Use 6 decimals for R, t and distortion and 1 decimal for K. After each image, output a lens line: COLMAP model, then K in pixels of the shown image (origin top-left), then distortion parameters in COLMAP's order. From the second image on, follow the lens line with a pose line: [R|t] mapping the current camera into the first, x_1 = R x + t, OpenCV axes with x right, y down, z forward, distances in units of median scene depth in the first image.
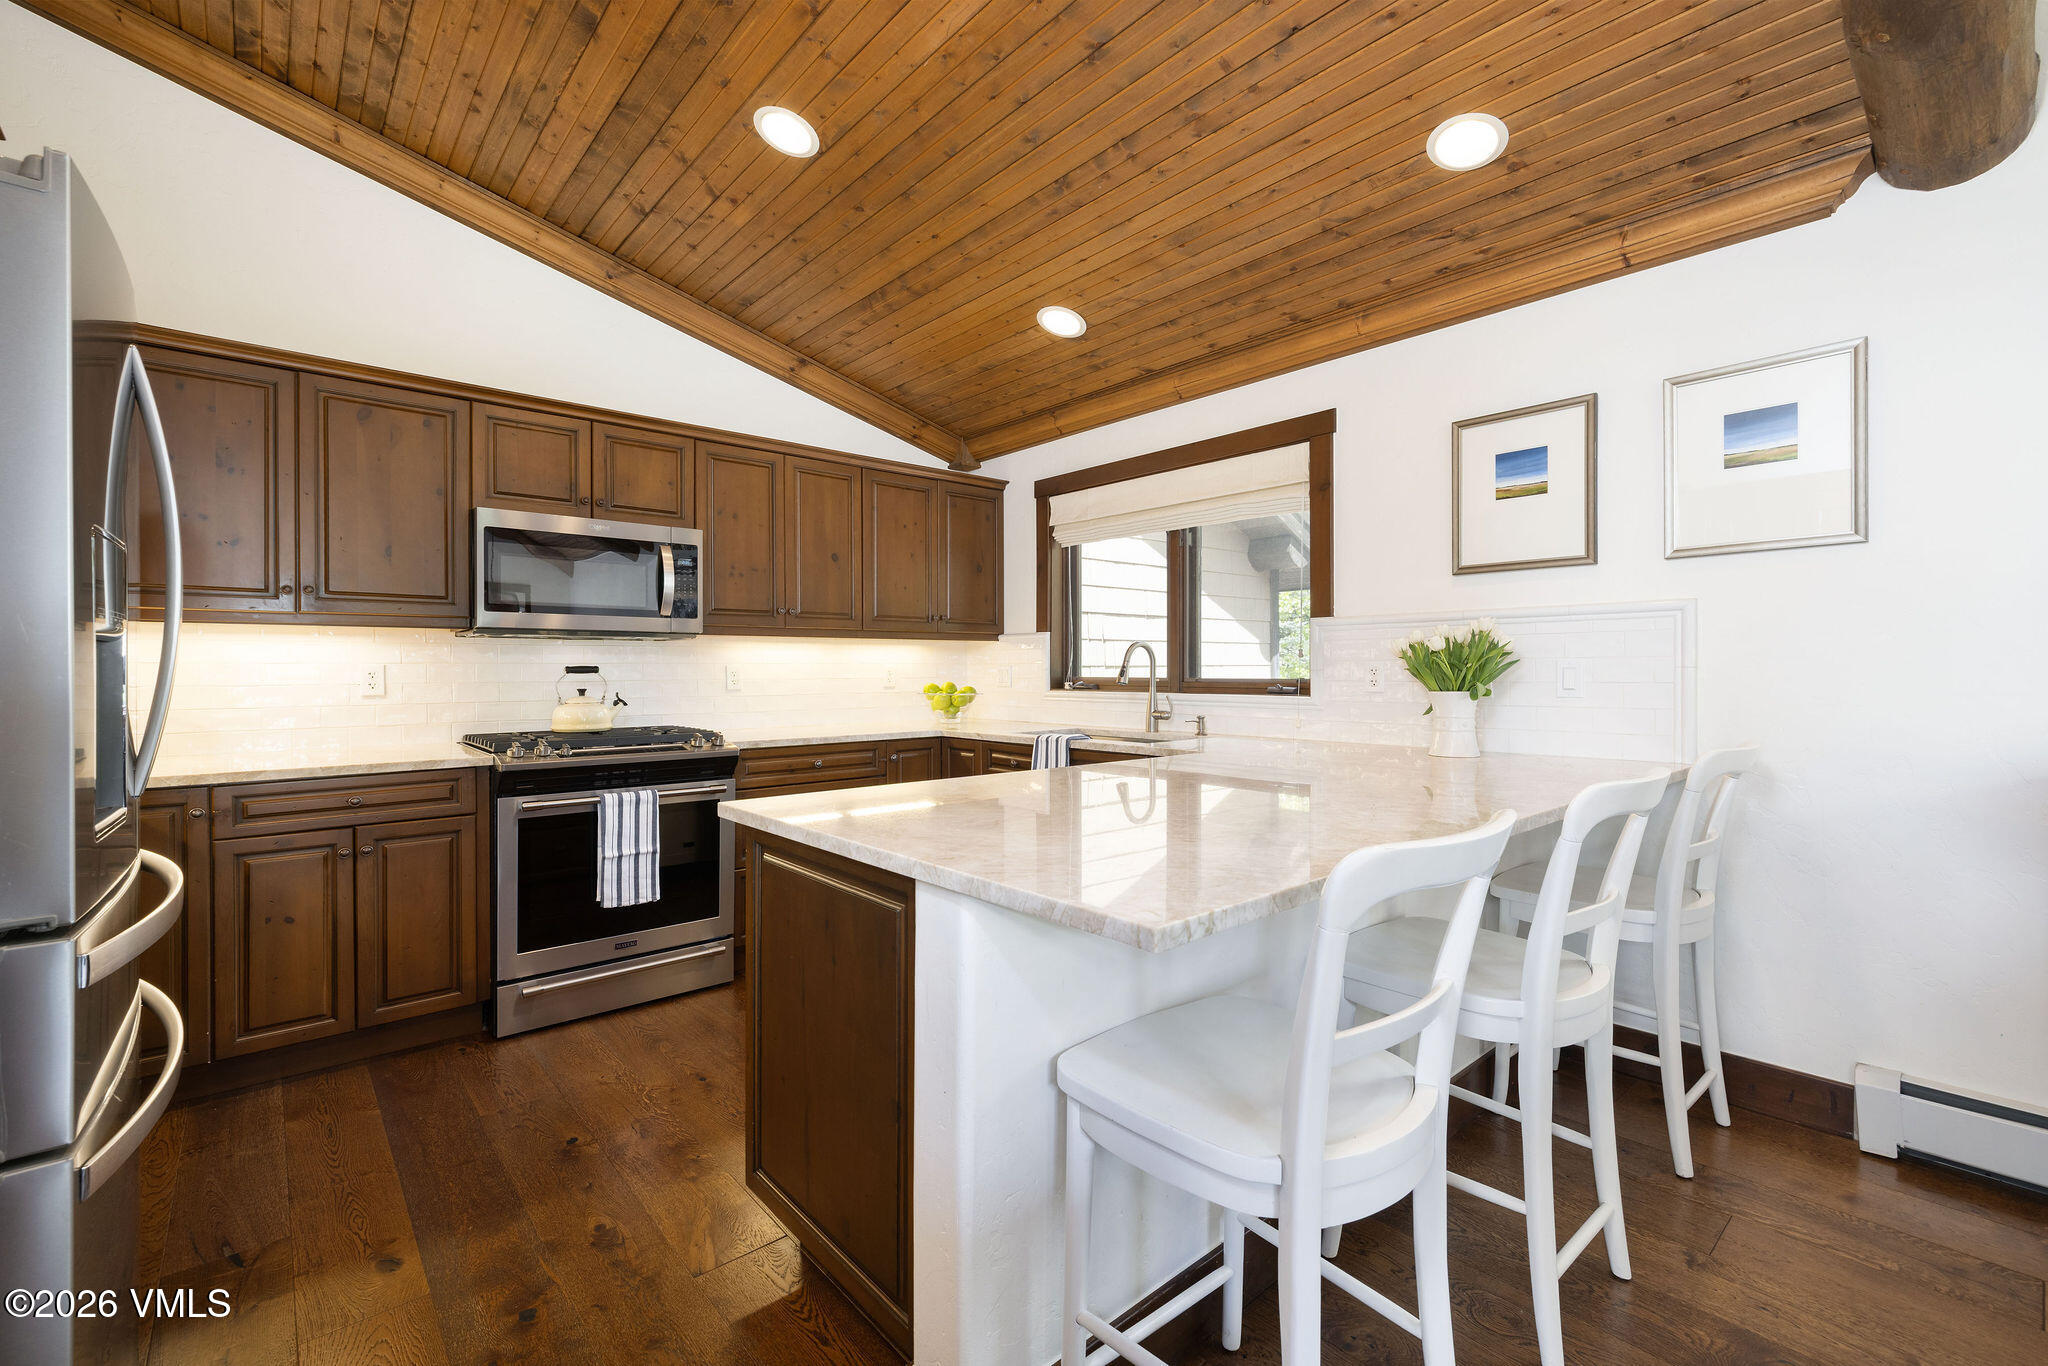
lens RADIAL K [[880.3, 0, 1028.2], [0, 880.3, 665.2], [0, 0, 1]] dist [-0.003732, -0.000440]
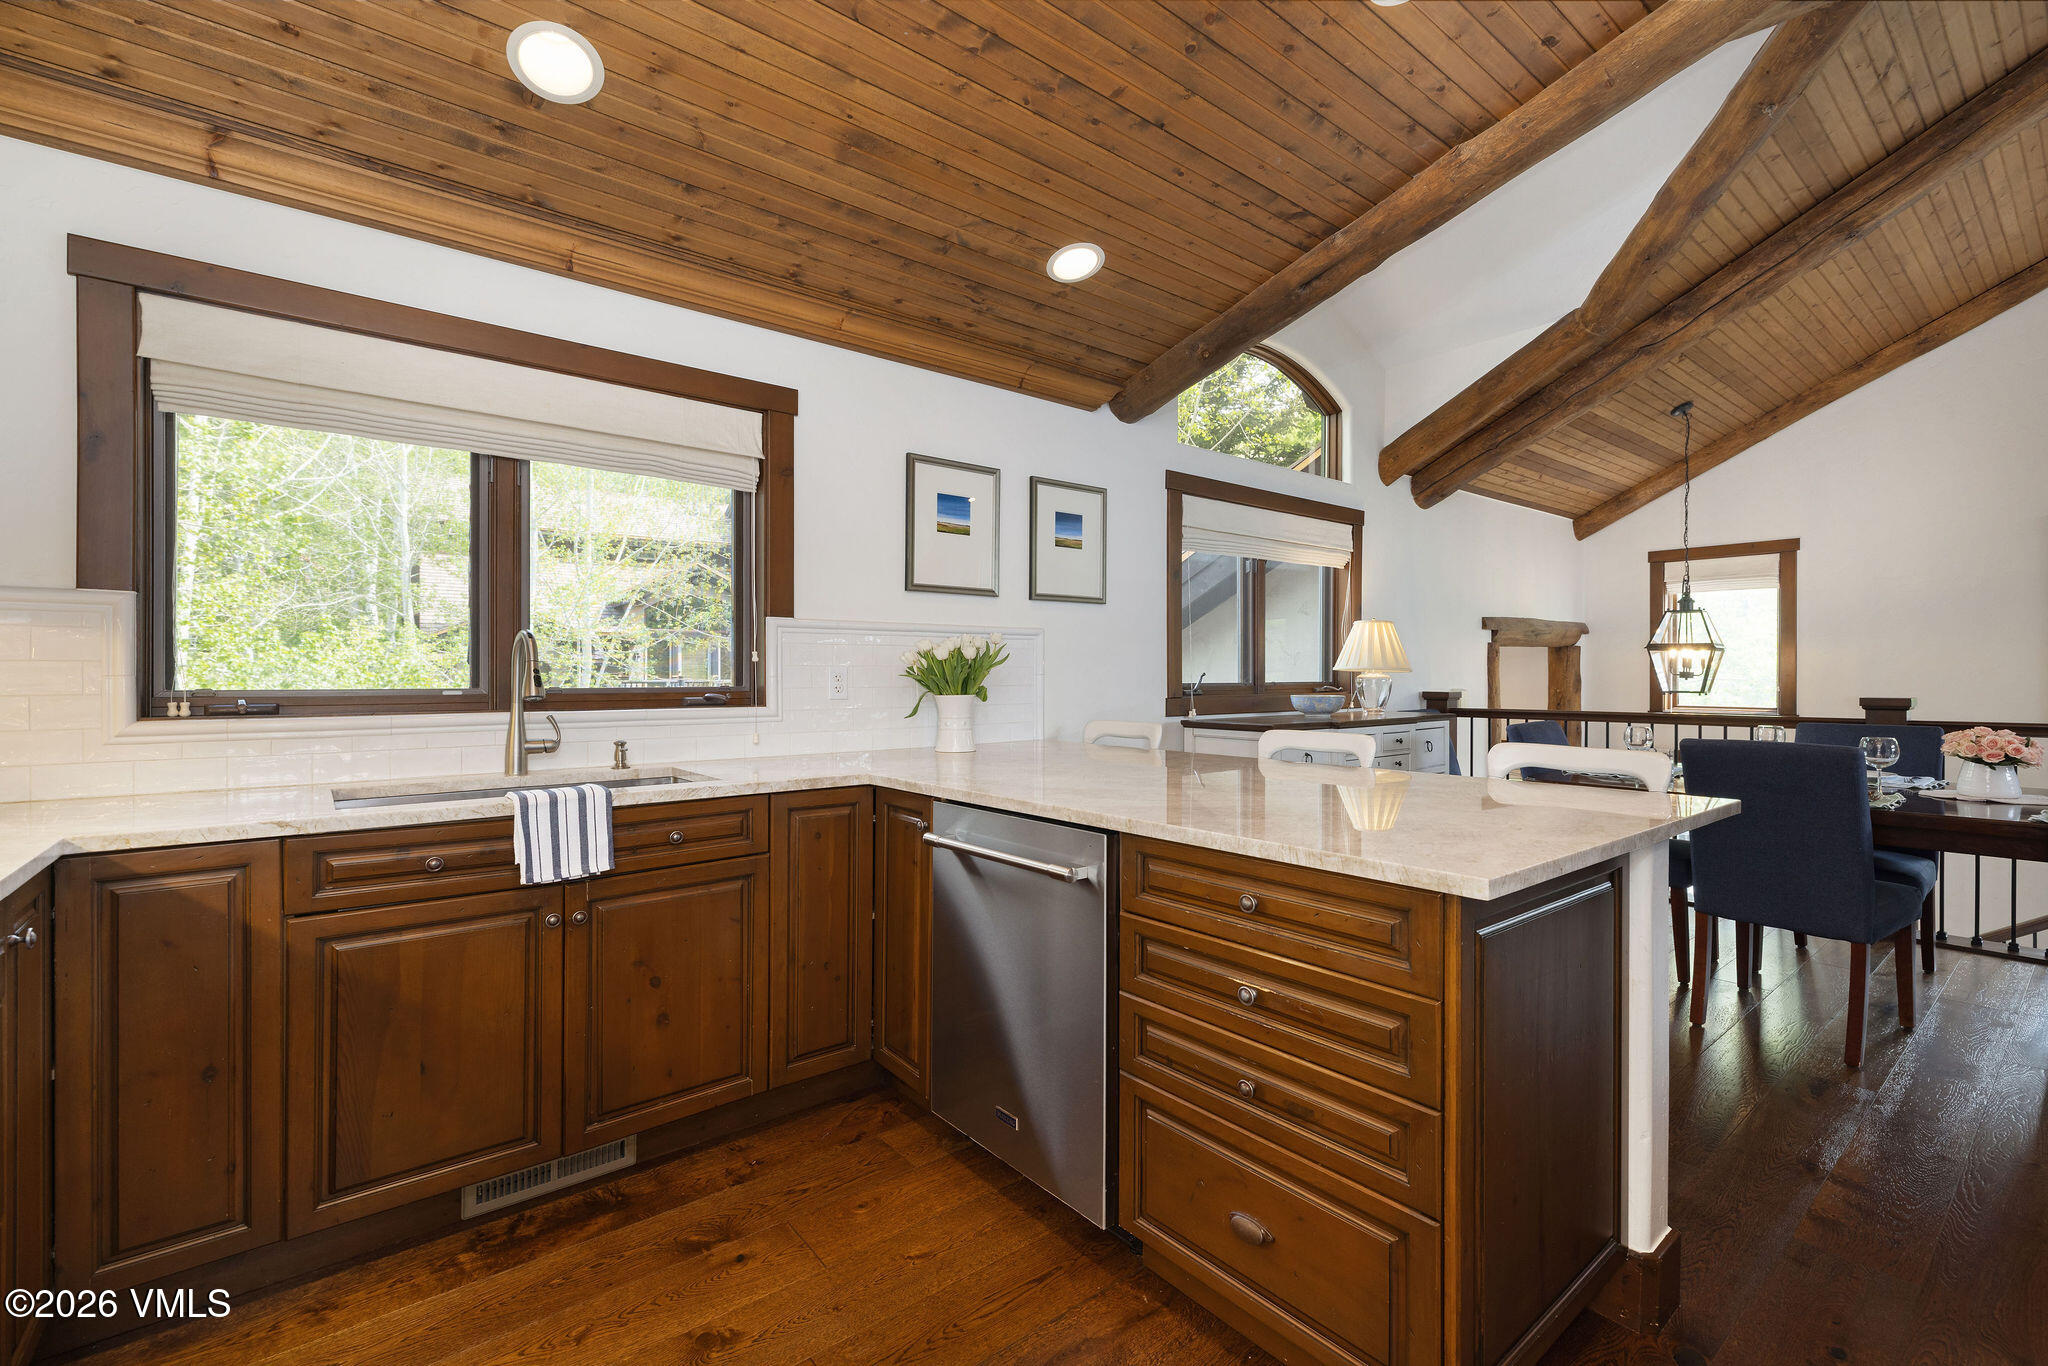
lens RADIAL K [[880.3, 0, 1030.7], [0, 880.3, 690.7], [0, 0, 1]] dist [-0.003732, -0.000440]
pose [[0.026186, -0.026214, 0.999313, -0.624756], [-0.009263, 0.999607, 0.026465, -0.006063], [-0.999614, -0.009950, 0.025933, 0.803270]]
